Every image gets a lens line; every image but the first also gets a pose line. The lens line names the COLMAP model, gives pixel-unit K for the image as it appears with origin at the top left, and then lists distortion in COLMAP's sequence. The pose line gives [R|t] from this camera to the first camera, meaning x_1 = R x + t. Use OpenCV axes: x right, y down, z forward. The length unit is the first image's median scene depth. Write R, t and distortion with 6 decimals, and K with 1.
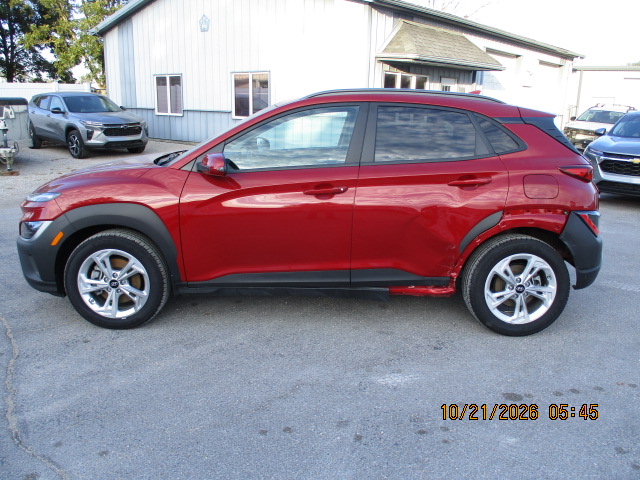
lens RADIAL K [[529.2, 0, 319.2], [0, 529.2, 251.5], [0, 0, 1]] dist [-0.038261, 0.005602]
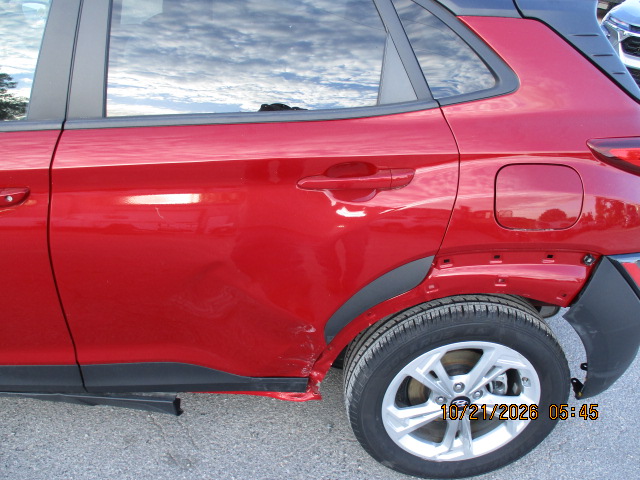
lens RADIAL K [[529.2, 0, 319.2], [0, 529.2, 251.5], [0, 0, 1]] dist [-0.038261, 0.005602]
pose [[0.998589, 0.020909, 0.048823, 0.234162], [-0.033909, 0.958498, 0.283075, -0.181720], [-0.040878, -0.284331, 0.957854, 0.604167]]
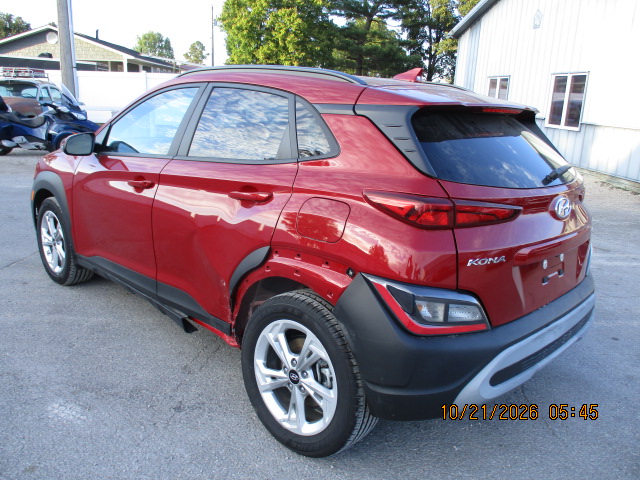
lens RADIAL K [[529.2, 0, 319.2], [0, 529.2, 251.5], [0, 0, 1]] dist [-0.038261, 0.005602]
pose [[0.716830, 0.207823, -0.665556, 0.788138], [-0.217670, 0.973541, 0.069553, -0.123366], [0.662401, 0.095014, 0.743100, 0.543738]]
